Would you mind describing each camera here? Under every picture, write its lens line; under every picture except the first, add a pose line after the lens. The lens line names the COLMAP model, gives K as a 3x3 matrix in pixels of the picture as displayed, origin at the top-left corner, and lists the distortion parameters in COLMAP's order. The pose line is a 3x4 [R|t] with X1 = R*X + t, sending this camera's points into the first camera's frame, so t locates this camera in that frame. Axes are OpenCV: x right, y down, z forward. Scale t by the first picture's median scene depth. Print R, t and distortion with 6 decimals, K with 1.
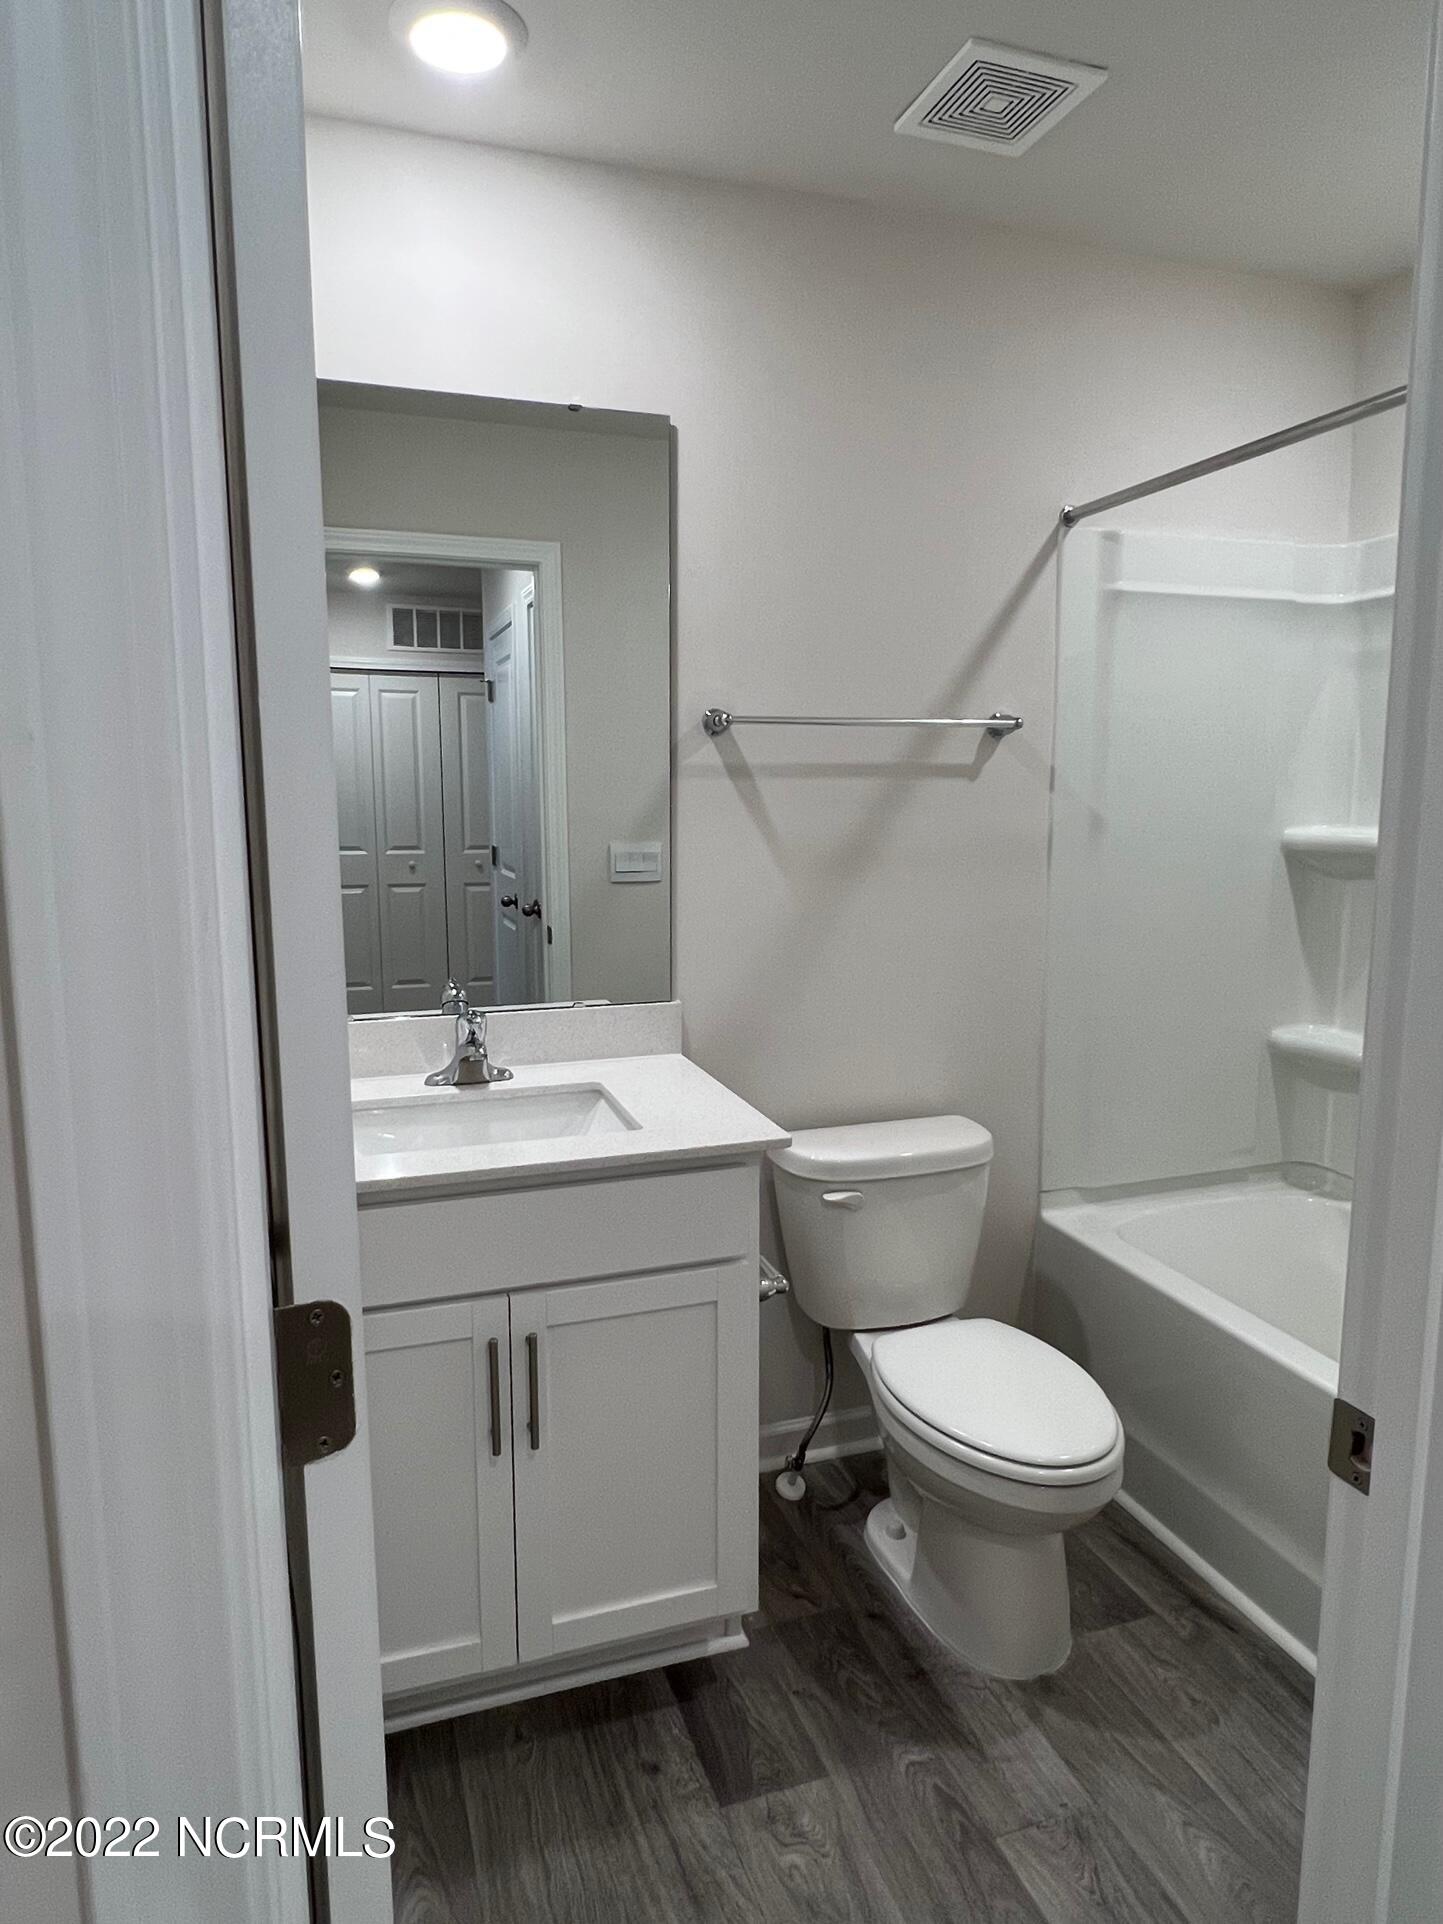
lens RADIAL K [[1168.1, 0, 717.9], [0, 1168.1, 959.9], [0, 0, 1]] dist [0.007411, 0.000670]
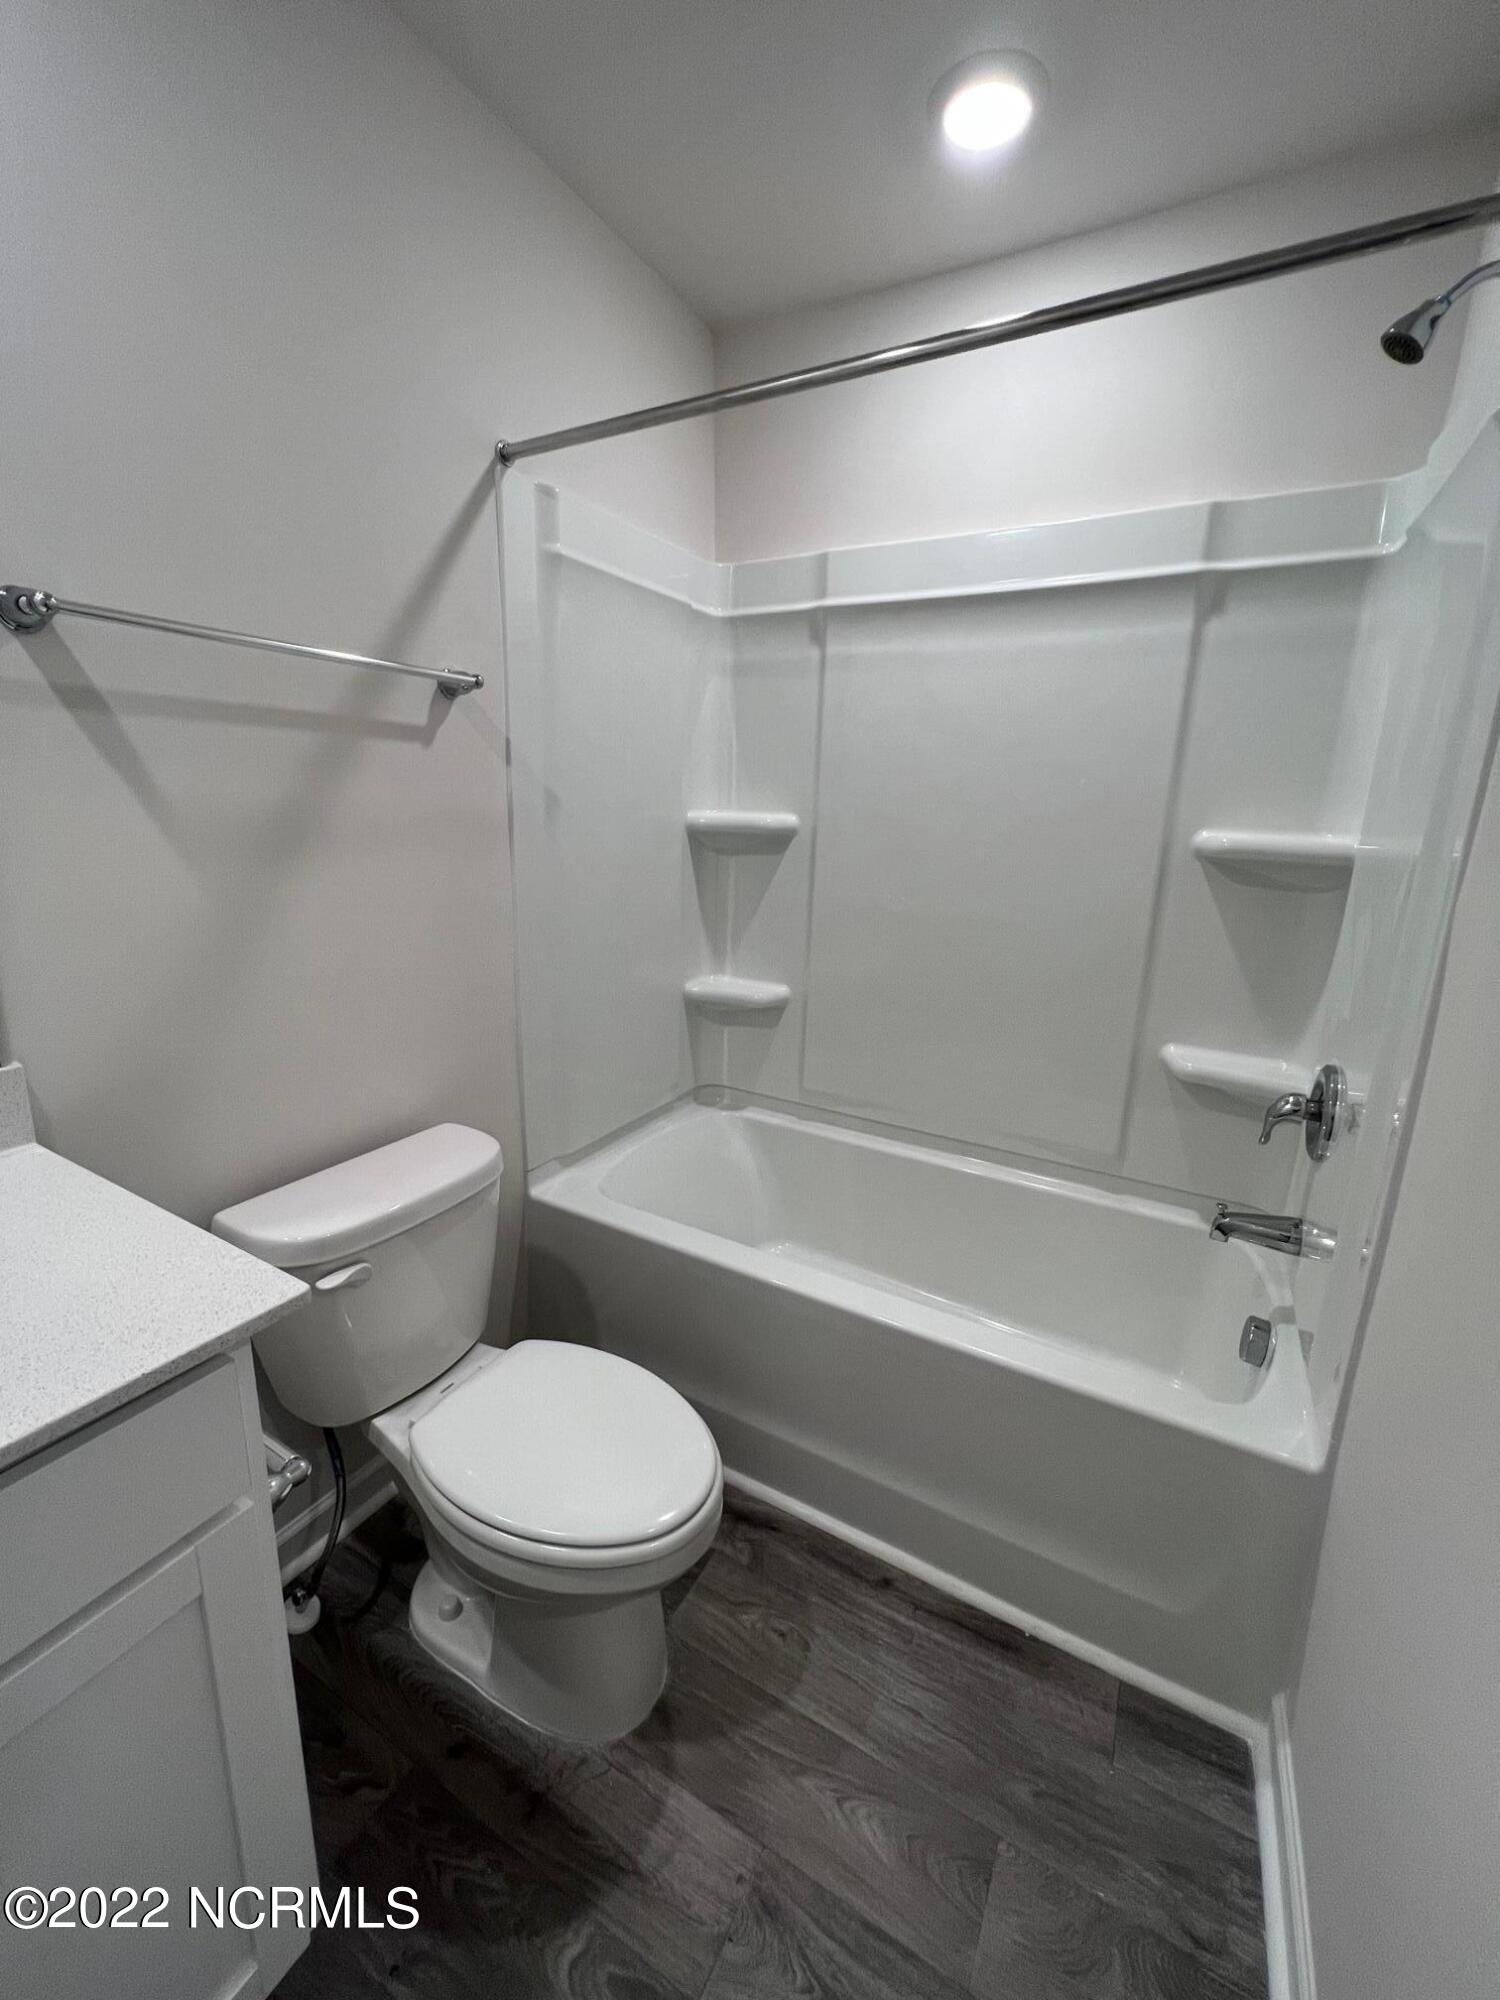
lens RADIAL K [[800.9, 0, 747.7], [0, 800.9, 990.3], [0, 0, 1]] dist [0.000753, -0.000428]
pose [[0.747442, -0.125159, 0.652430, -0.015149], [0.065427, 0.991187, 0.115189, -0.026847], [-0.661097, -0.043411, 0.749043, 0.395901]]
